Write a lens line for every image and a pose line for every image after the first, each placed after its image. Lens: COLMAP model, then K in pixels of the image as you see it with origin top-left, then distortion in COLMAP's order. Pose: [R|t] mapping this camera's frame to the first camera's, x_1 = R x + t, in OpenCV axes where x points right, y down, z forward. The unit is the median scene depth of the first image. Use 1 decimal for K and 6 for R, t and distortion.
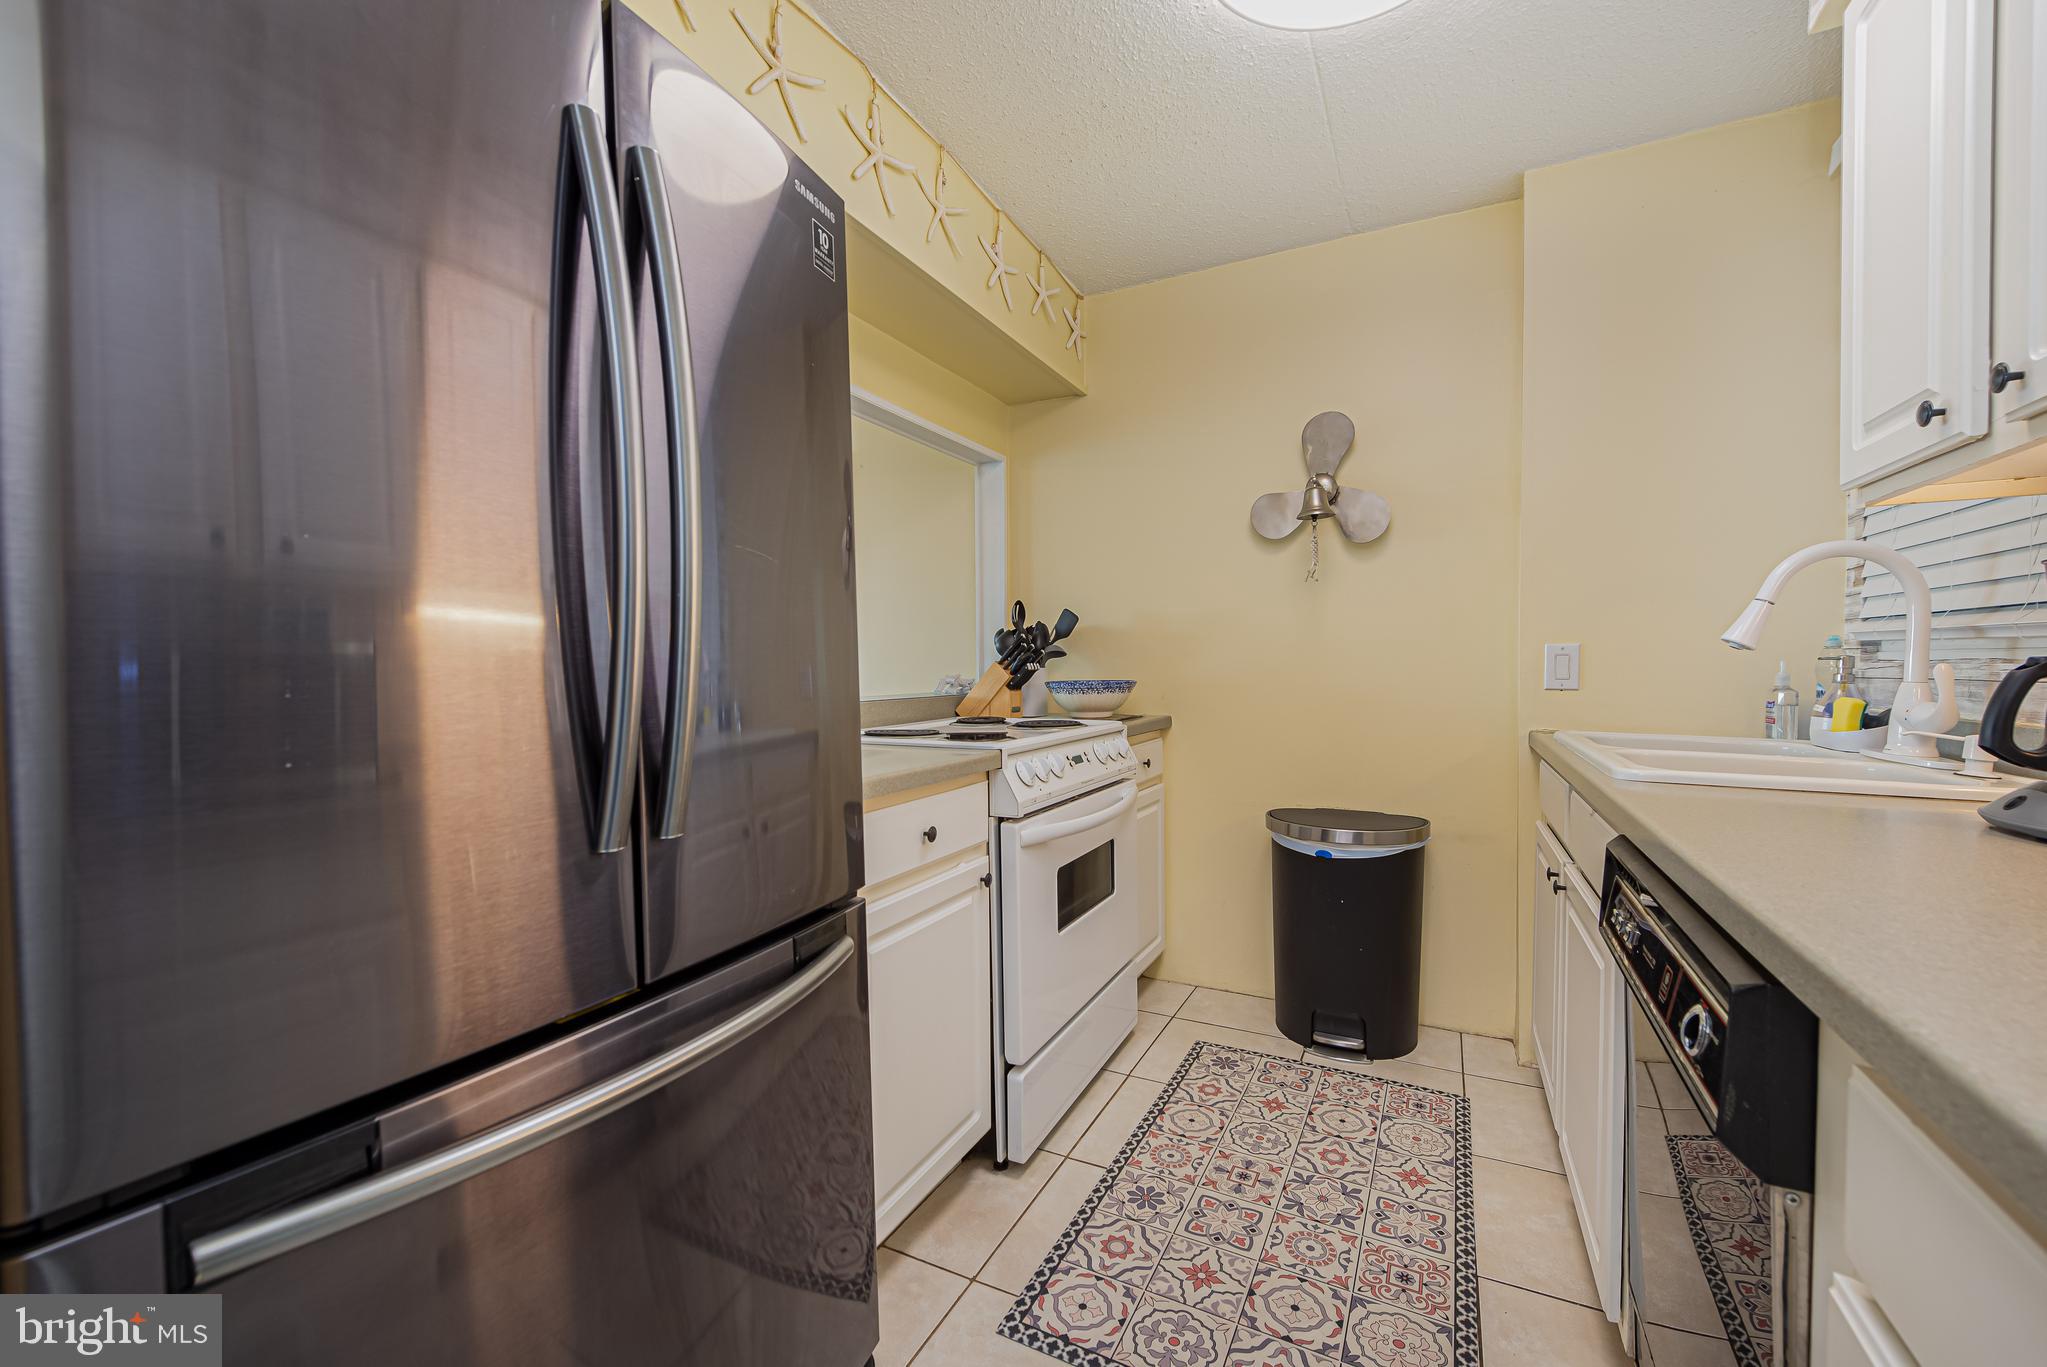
lens RADIAL K [[802.7, 0, 1072.0], [0, 802.7, 678.1], [0, 0, 1]] dist [0.008806, -0.002084]
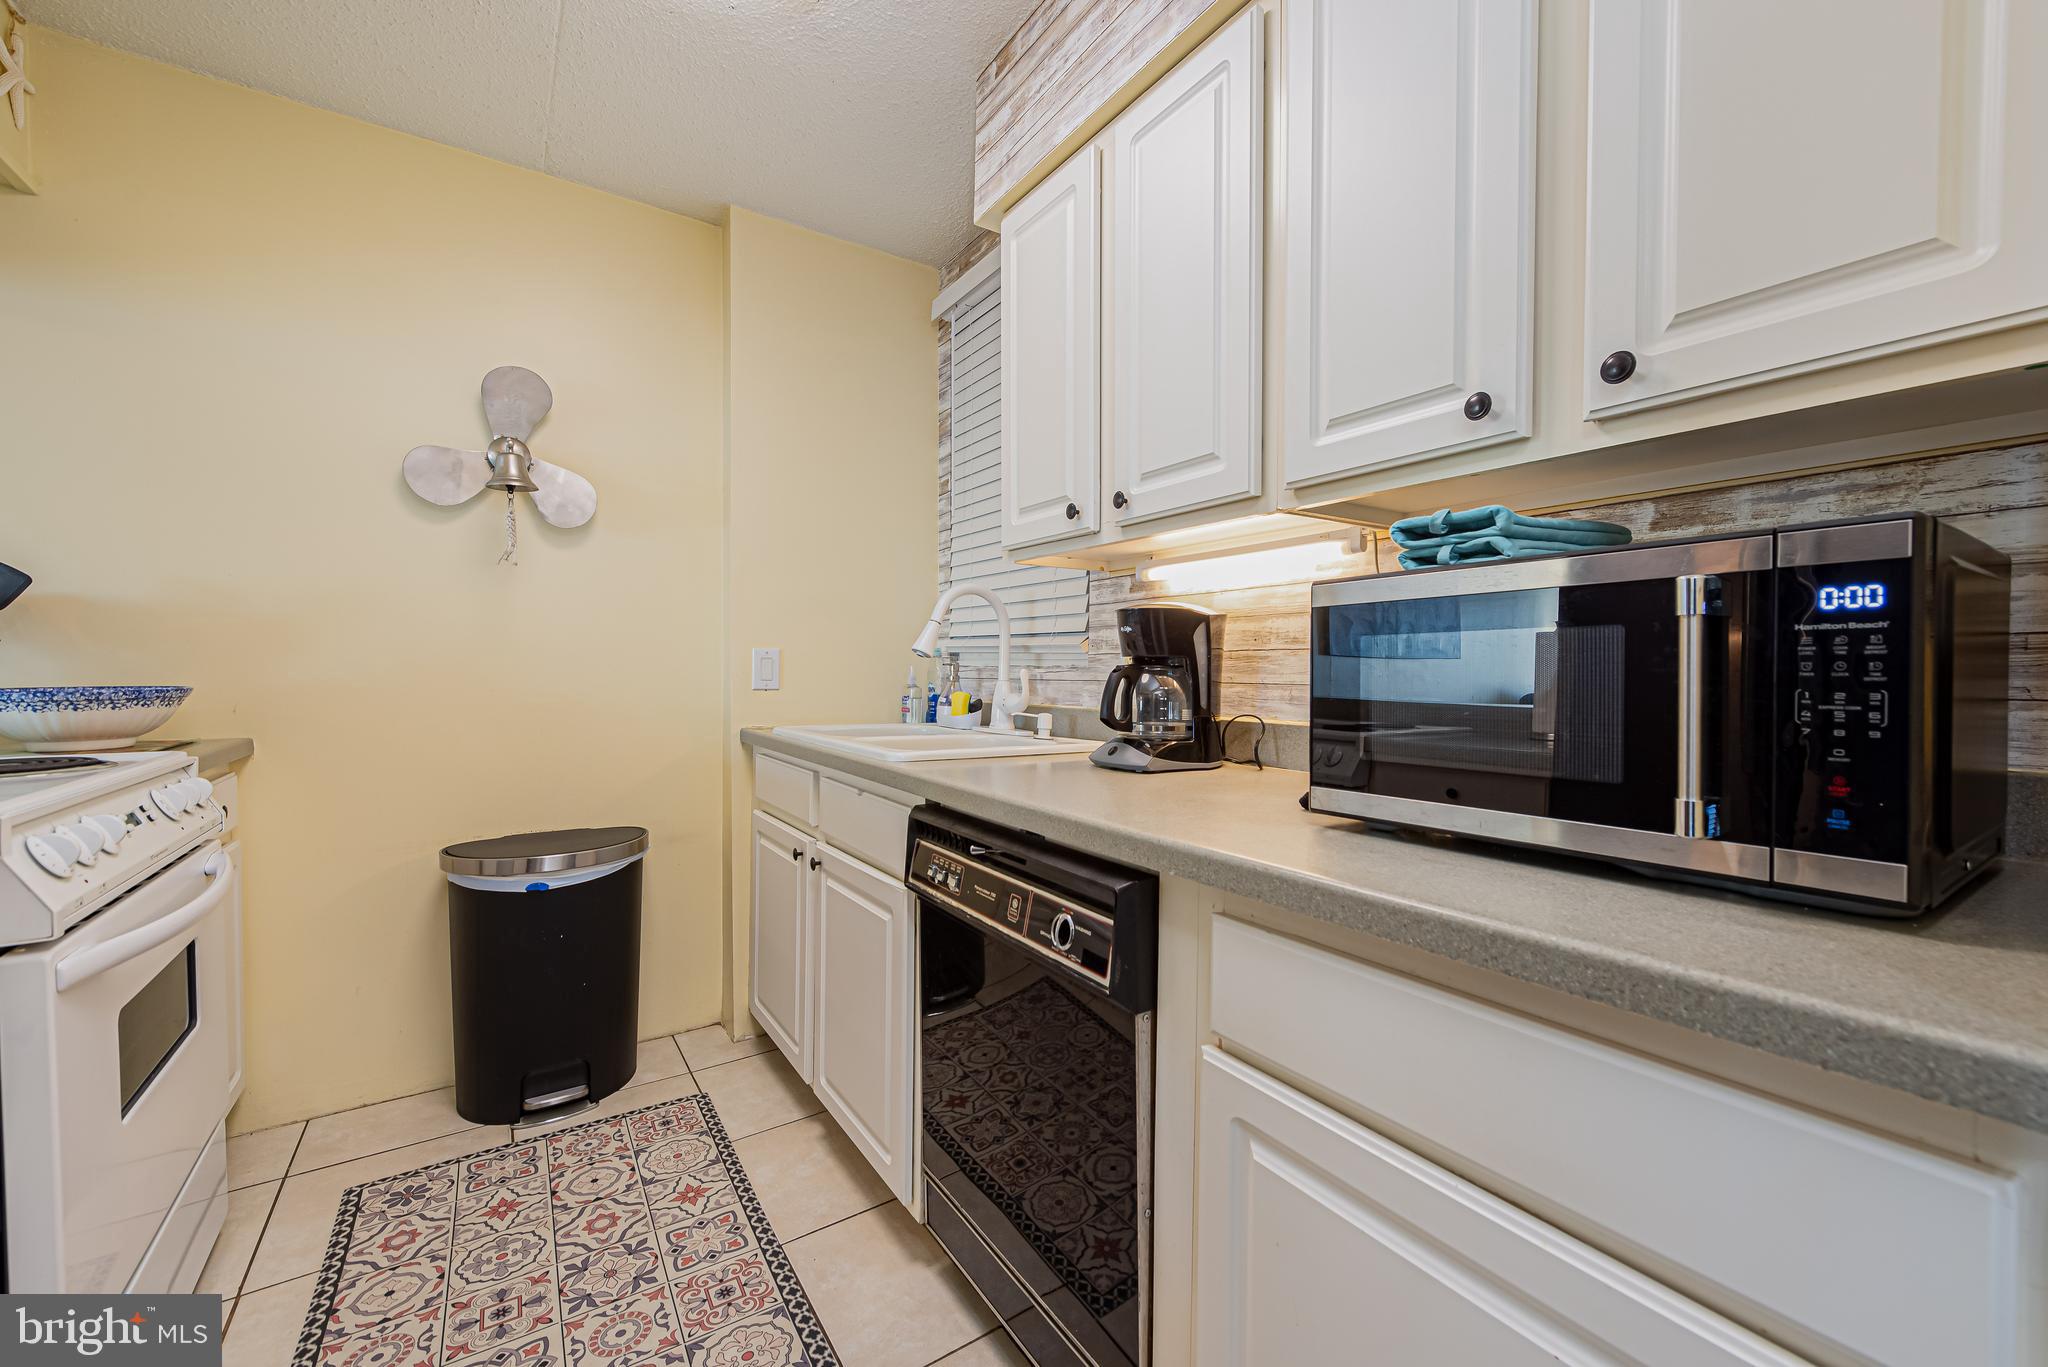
lens RADIAL K [[803.1, 0, 1027.1], [0, 803.1, 679.2], [0, 0, 1]] dist [0.008806, -0.002084]
pose [[0.518787, -0.005146, 0.854888, -0.178891], [0.005548, 0.999981, 0.002652, -0.001104], [-0.854886, 0.003367, 0.518805, 0.135677]]
